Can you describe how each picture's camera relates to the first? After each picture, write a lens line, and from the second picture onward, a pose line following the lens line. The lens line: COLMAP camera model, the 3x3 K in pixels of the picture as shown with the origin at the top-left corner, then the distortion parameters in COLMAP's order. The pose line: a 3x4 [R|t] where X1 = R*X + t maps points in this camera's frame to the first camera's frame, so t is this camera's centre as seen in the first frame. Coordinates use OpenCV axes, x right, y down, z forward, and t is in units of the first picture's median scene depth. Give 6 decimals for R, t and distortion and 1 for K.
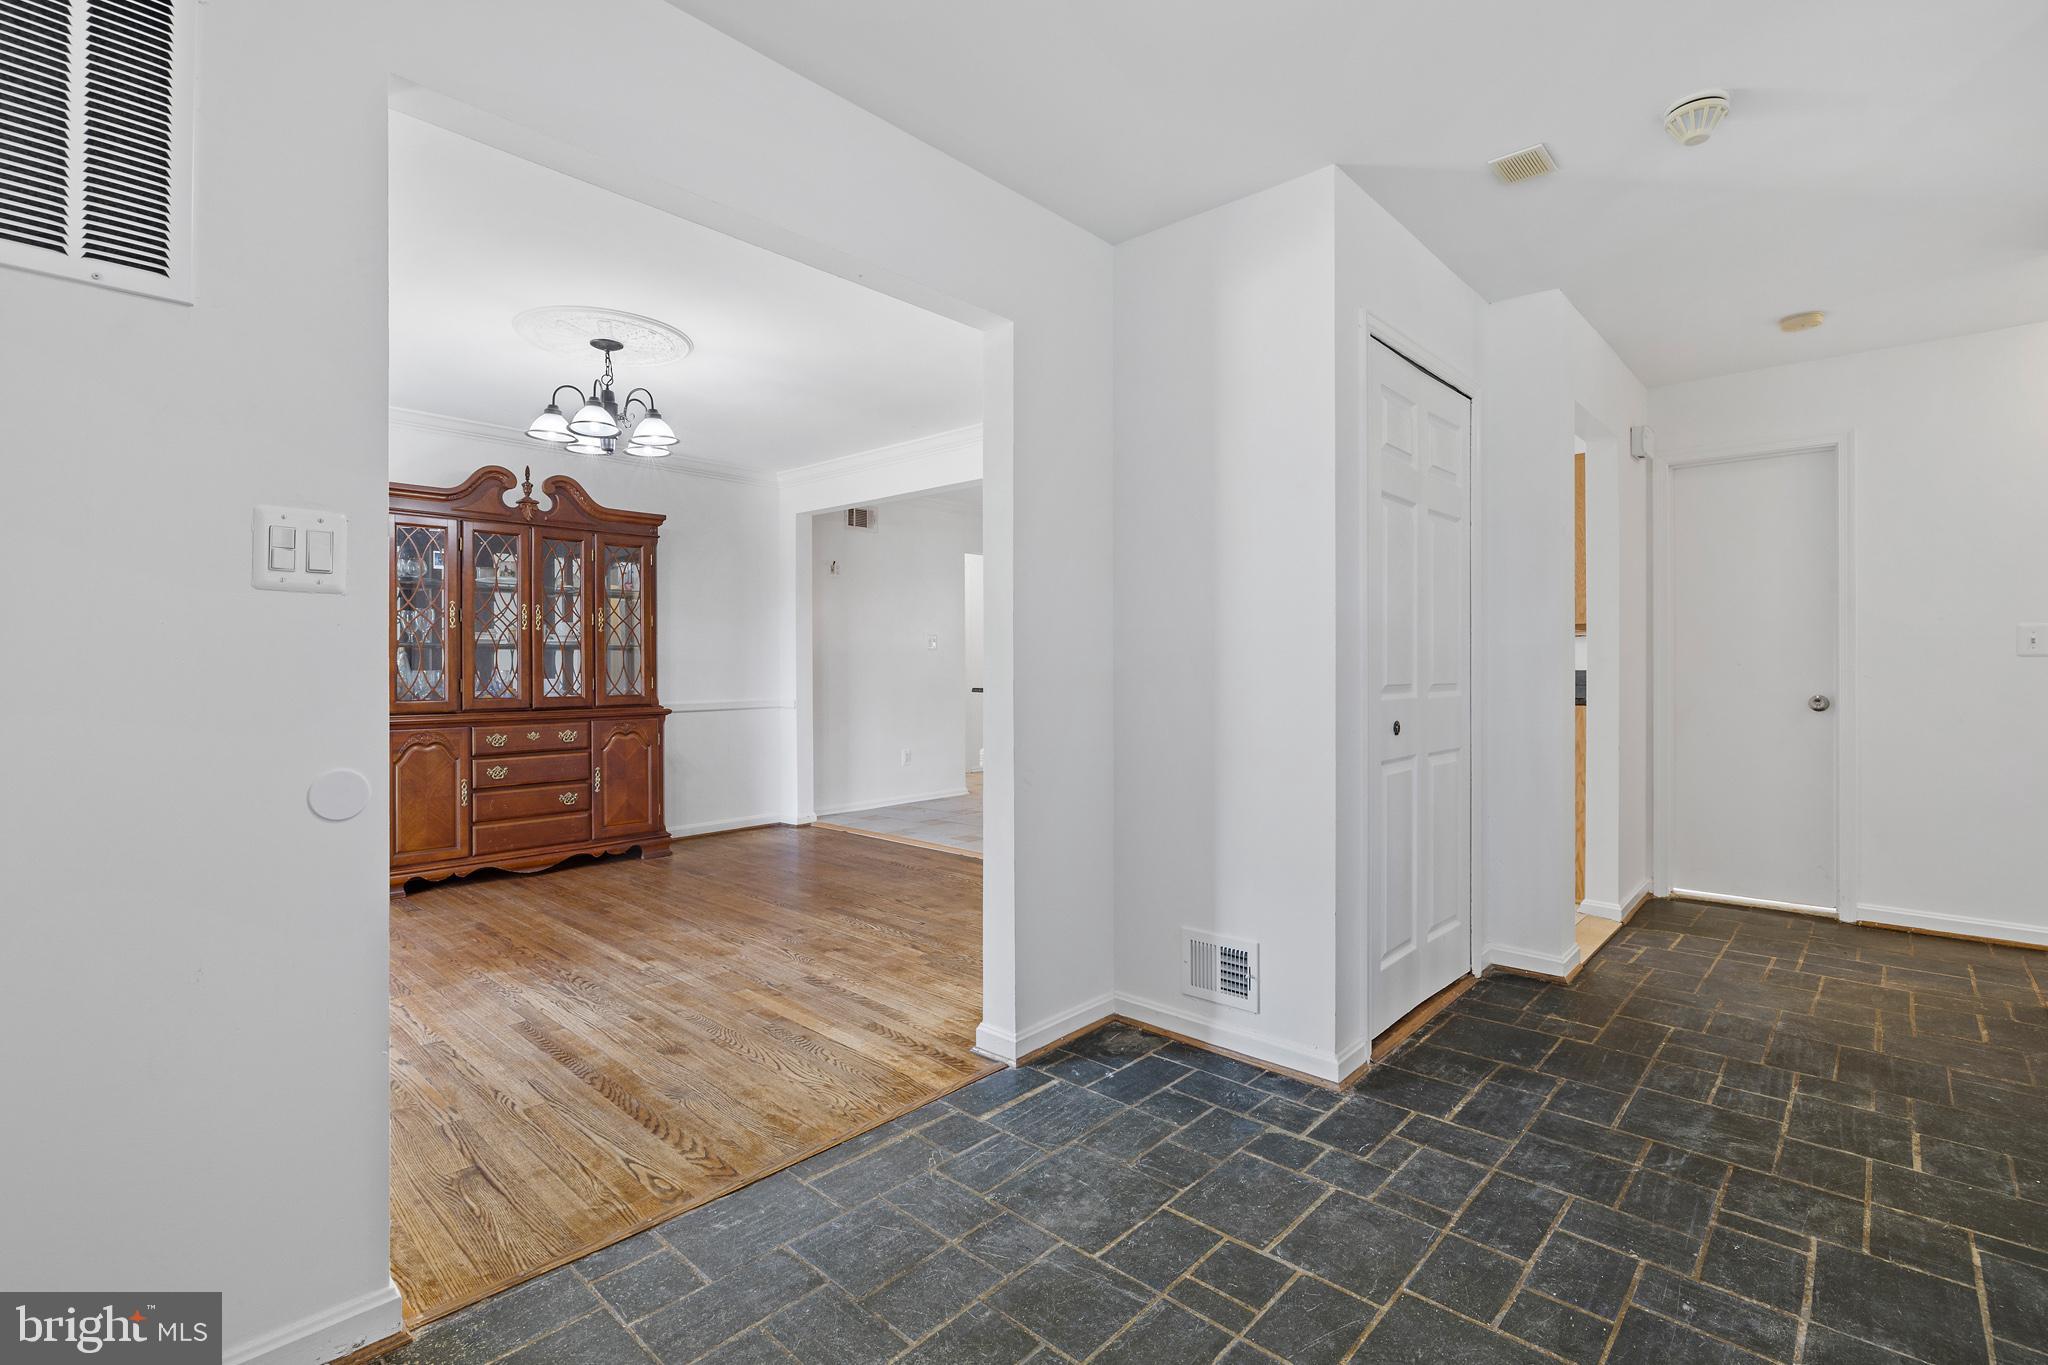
lens RADIAL K [[935.3, 0, 1013.8], [0, 935.3, 664.3], [0, 0, 1]] dist [-0.006017, -0.000794]
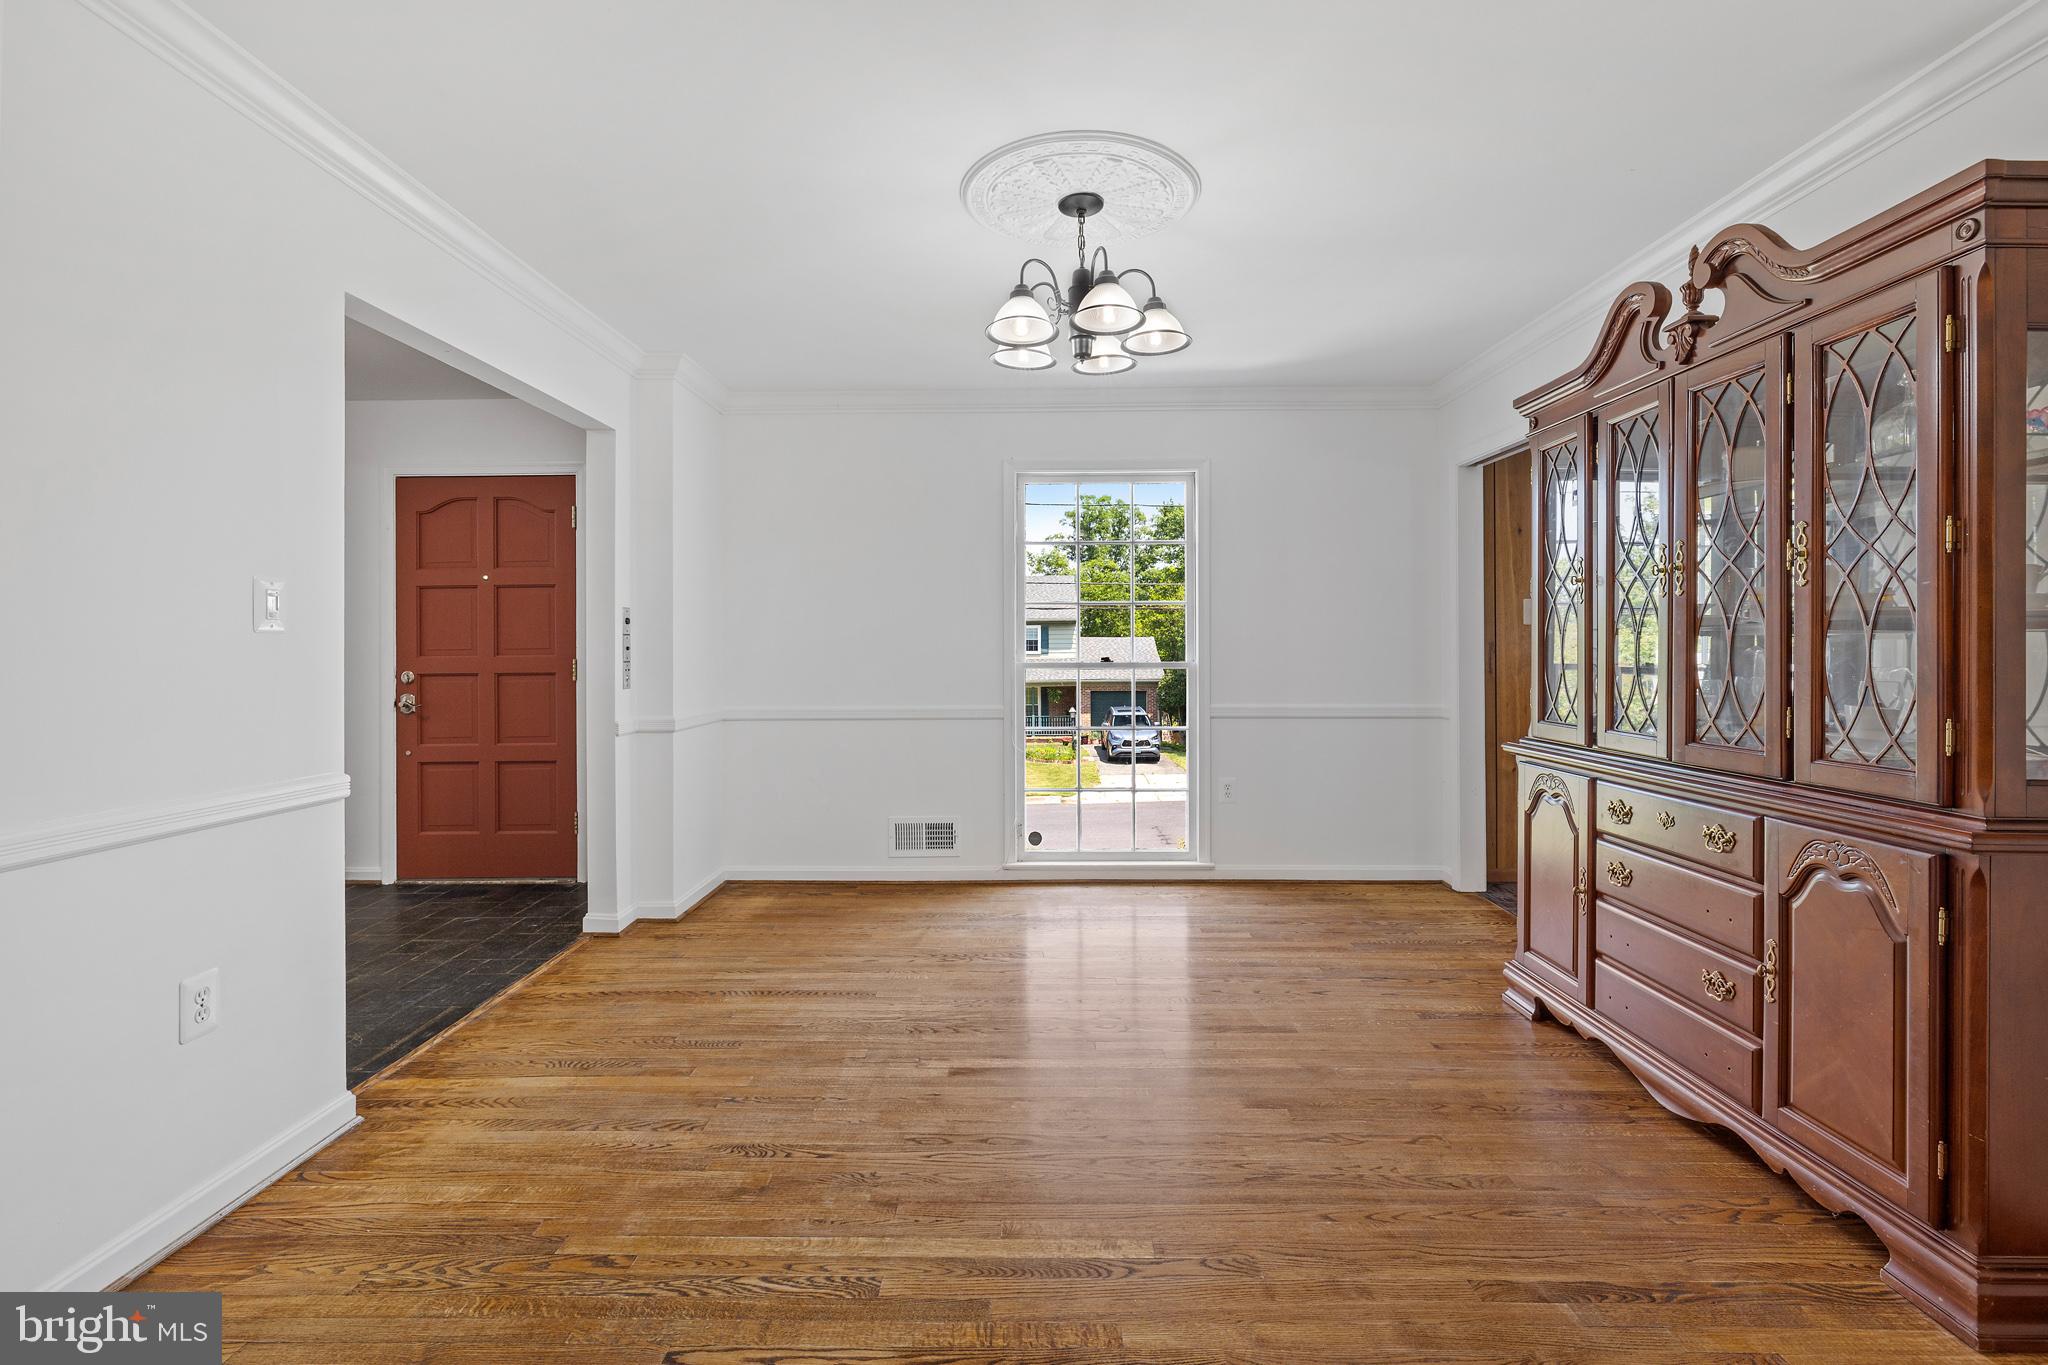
lens RADIAL K [[922.2, 0, 1021.3], [0, 922.2, 642.8], [0, 0, 1]] dist [-0.001994, -0.000693]
pose [[-0.740989, -0.002516, -0.671513, 0.043487], [0.004571, 0.999951, -0.008791, -0.011257], [0.671502, -0.009583, -0.740941, 1.167970]]
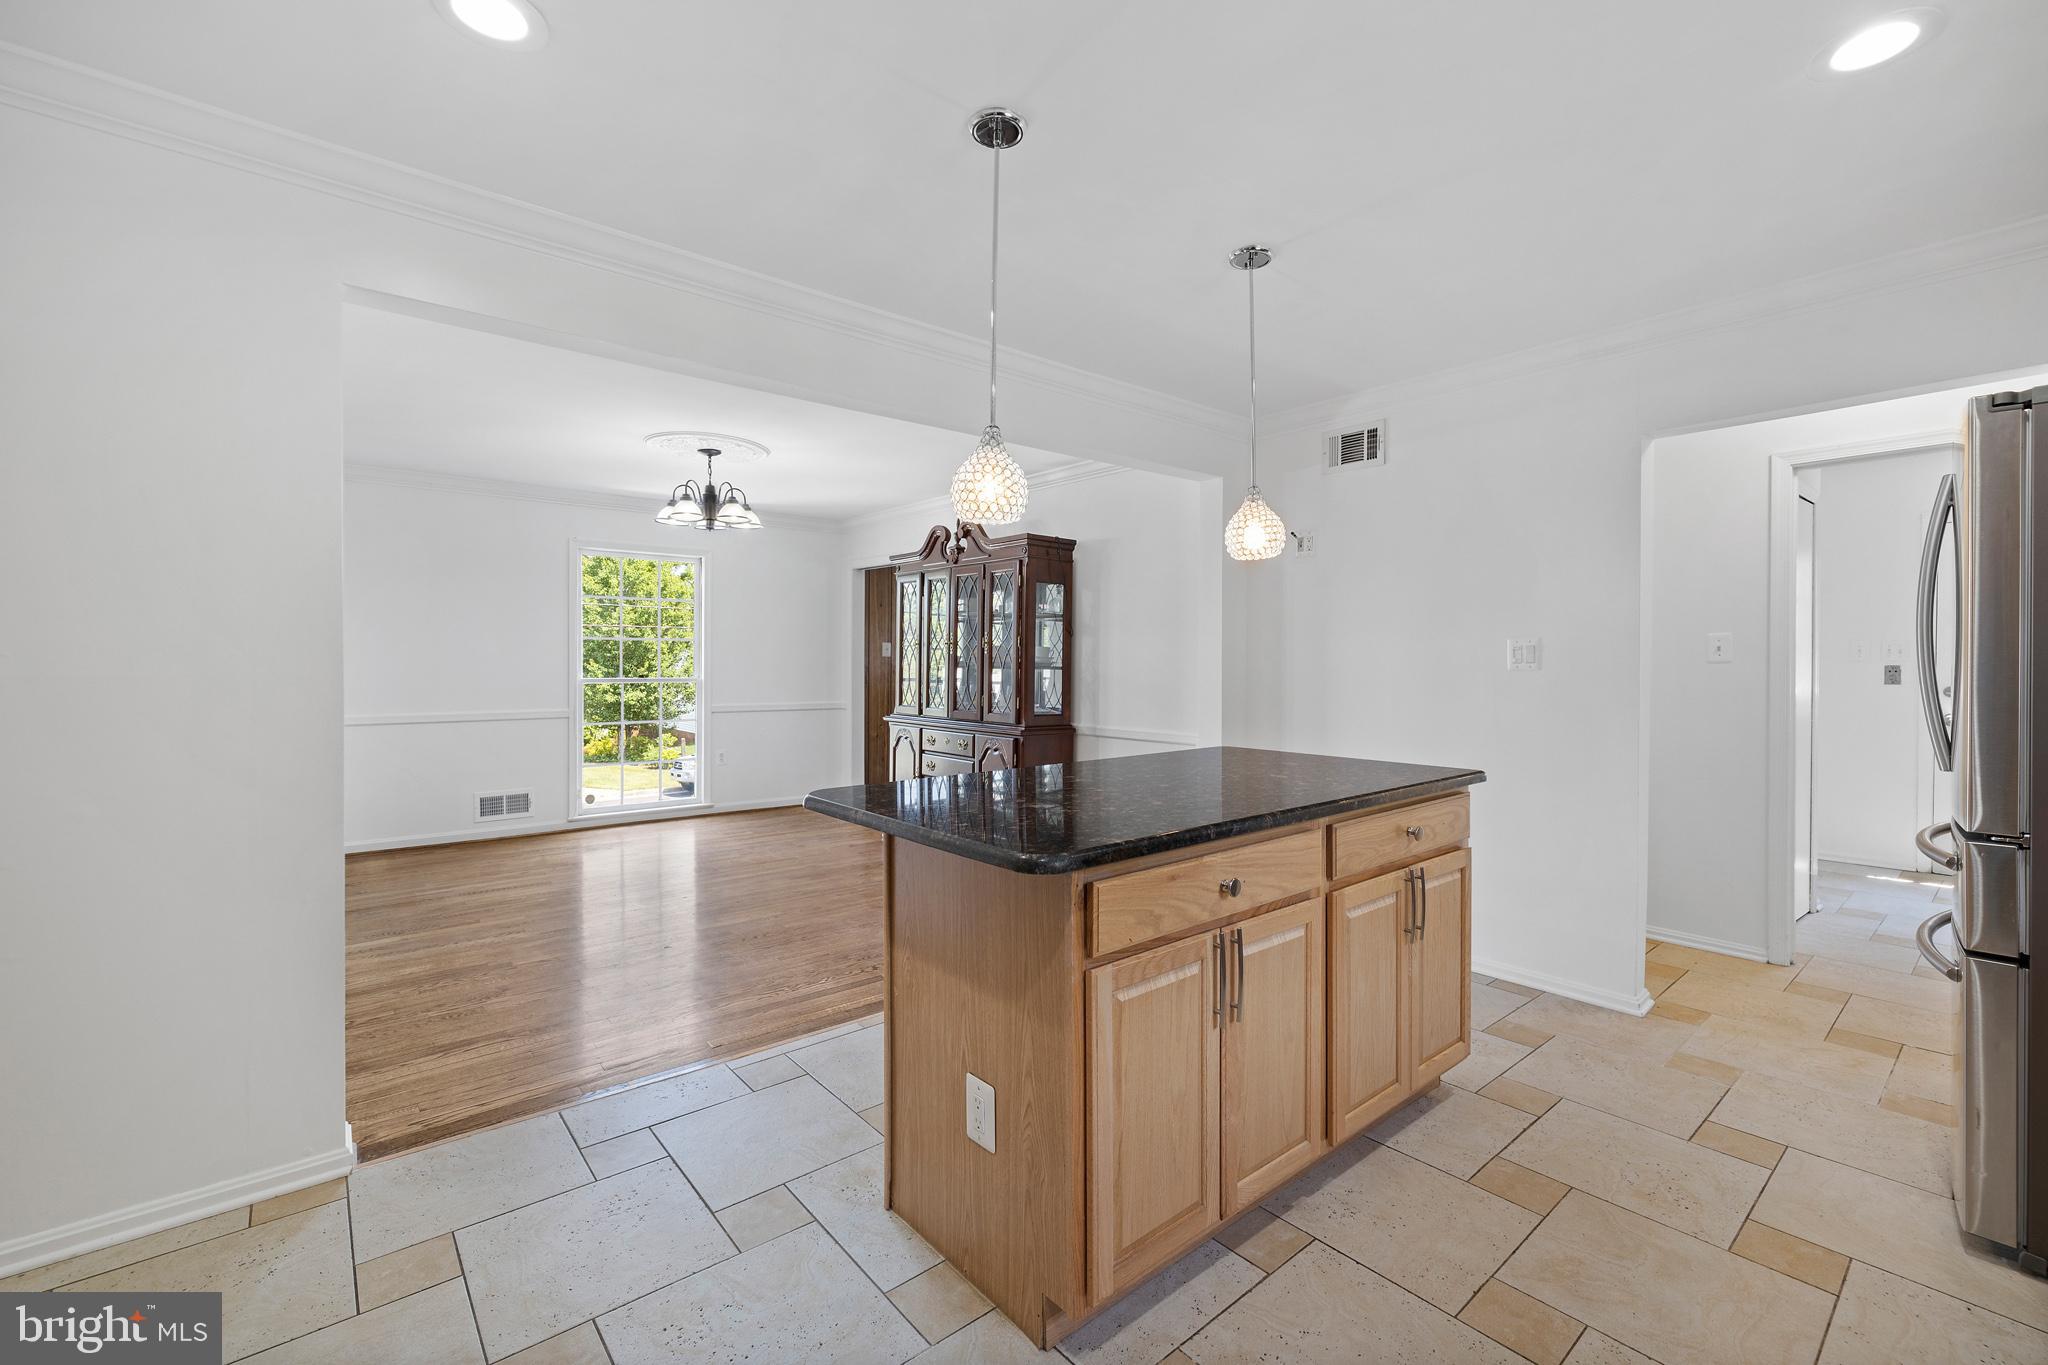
lens RADIAL K [[863.2, 0, 1023.5], [0, 863.2, 667.2], [0, 0, 1]] dist [-0.000330, 0.000277]
pose [[-0.130847, 0.008603, -0.991365, 0.611011], [-0.003633, 0.999951, 0.009156, -0.031481], [0.991396, 0.004799, -0.130809, 1.291389]]
